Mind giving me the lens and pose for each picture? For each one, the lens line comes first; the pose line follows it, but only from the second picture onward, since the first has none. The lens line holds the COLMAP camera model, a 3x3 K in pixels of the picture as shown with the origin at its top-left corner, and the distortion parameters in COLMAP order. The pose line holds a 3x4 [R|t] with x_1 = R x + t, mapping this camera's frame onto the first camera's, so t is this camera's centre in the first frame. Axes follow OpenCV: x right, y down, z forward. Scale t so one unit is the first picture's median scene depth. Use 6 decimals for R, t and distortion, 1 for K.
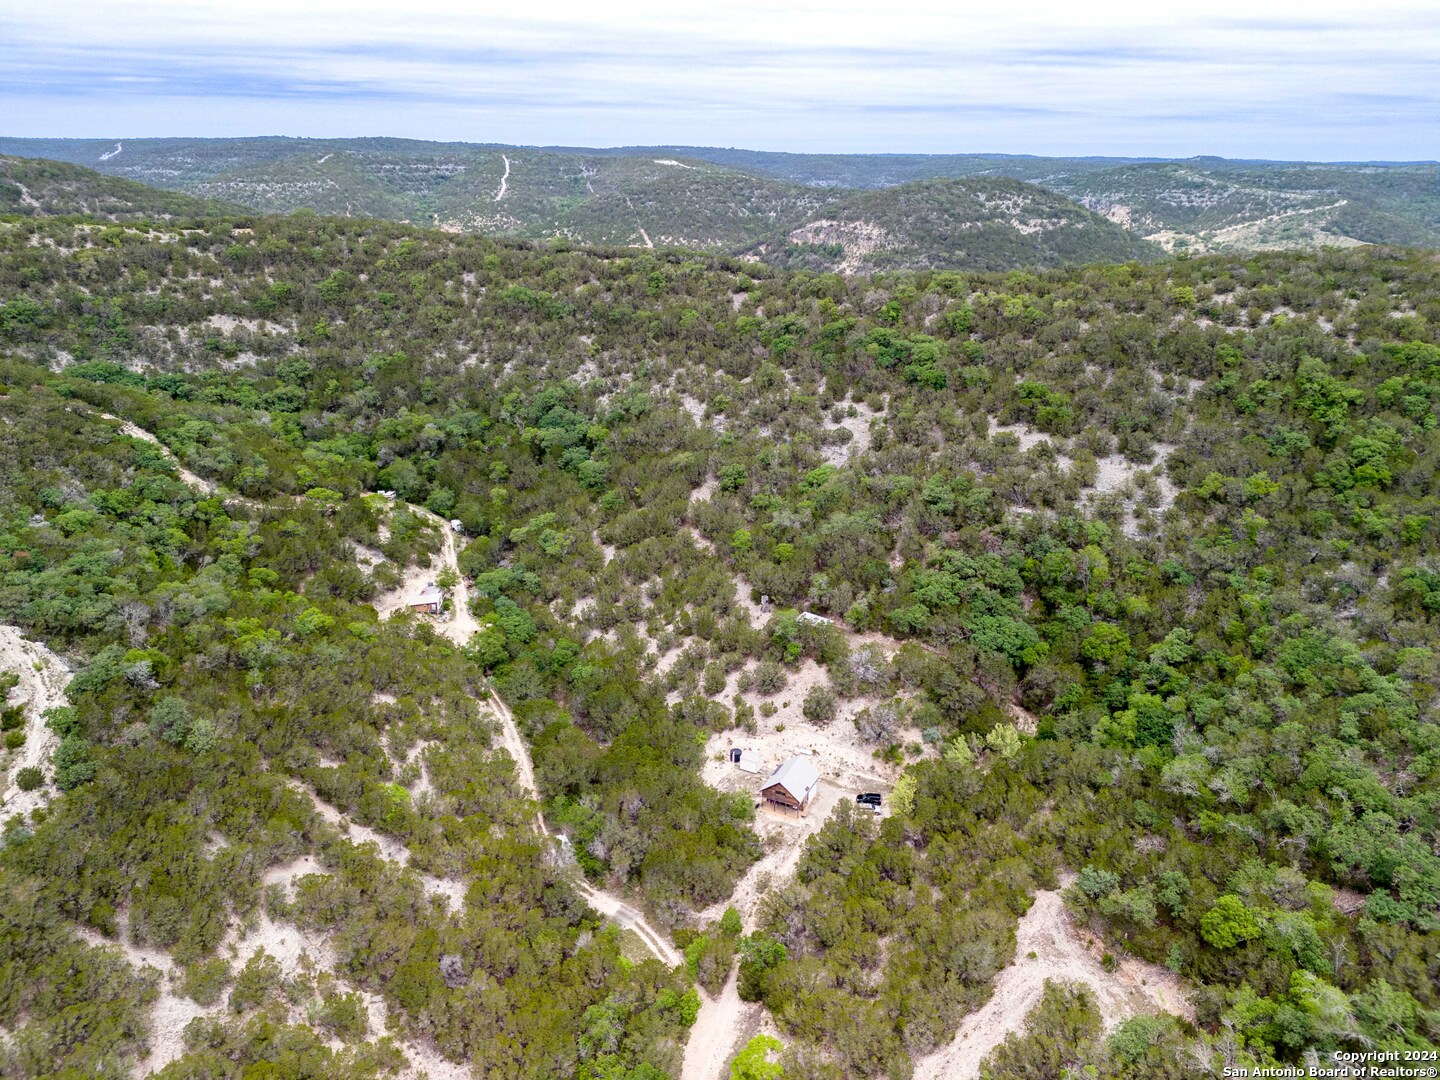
lens RADIAL K [[1056.5, 0, 727.9], [0, 1056.5, 533.4], [0, 0, 1]] dist [0.068003, -0.058158]
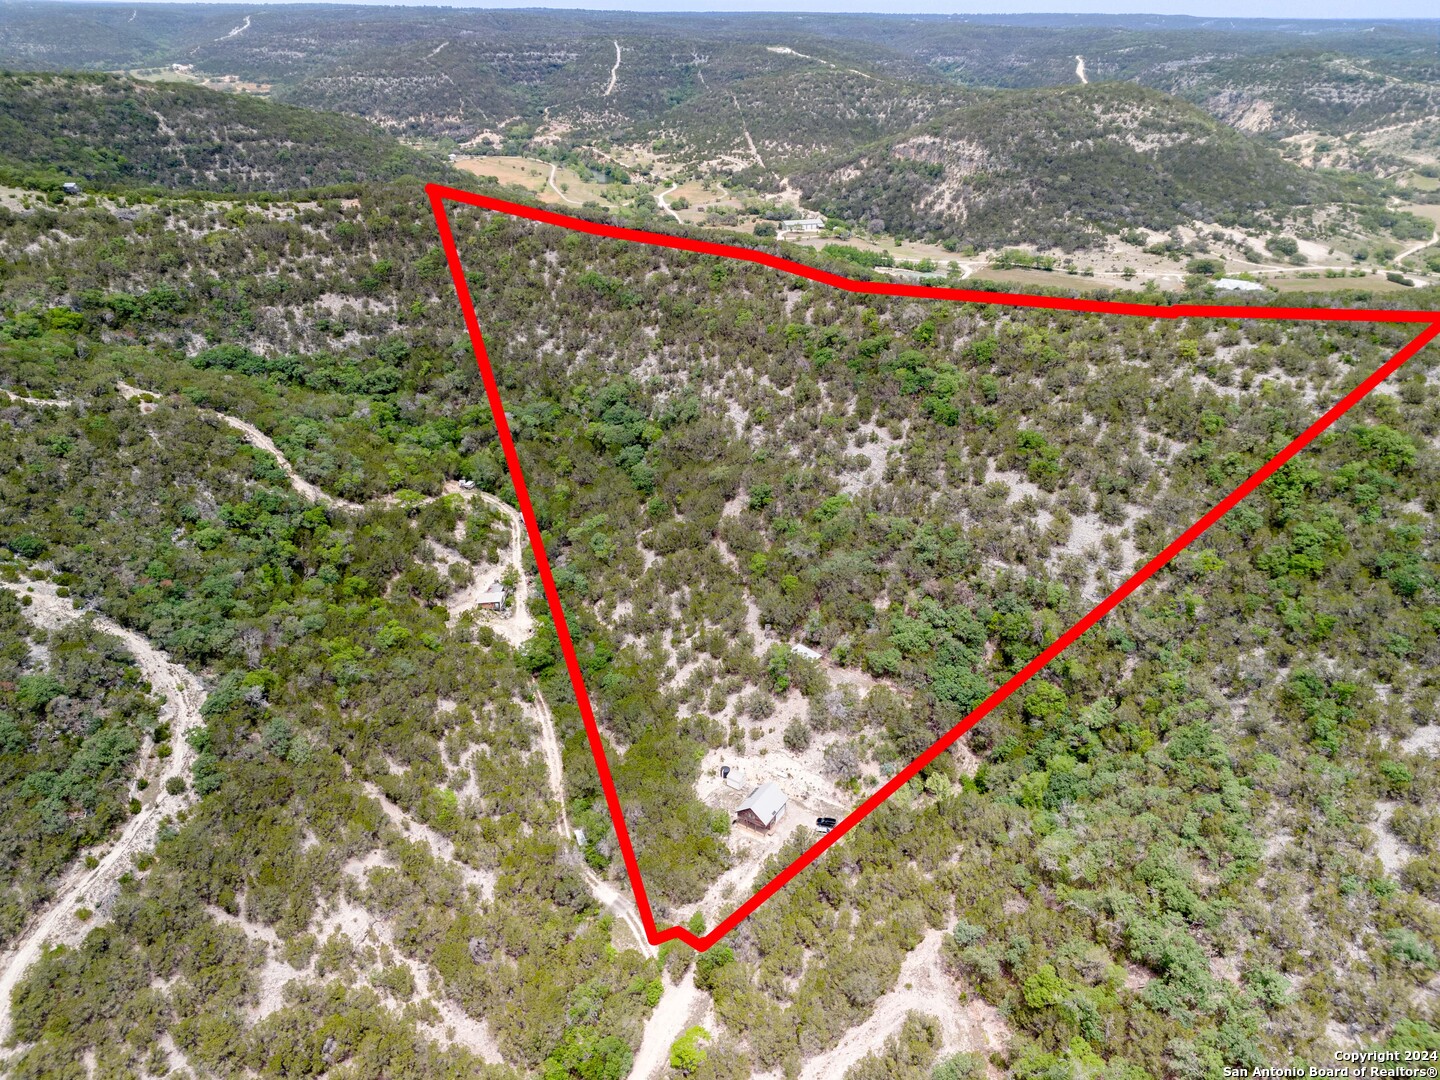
lens RADIAL K [[1056.5, 0, 727.4], [0, 1056.5, 536.5], [0, 0, 1]] dist [0.068003, -0.058158]
pose [[0.993924, 0.047442, -0.099321, 0.100346], [-0.035575, 0.992374, 0.118019, -0.171336], [0.104162, -0.113769, 0.988032, -0.140420]]
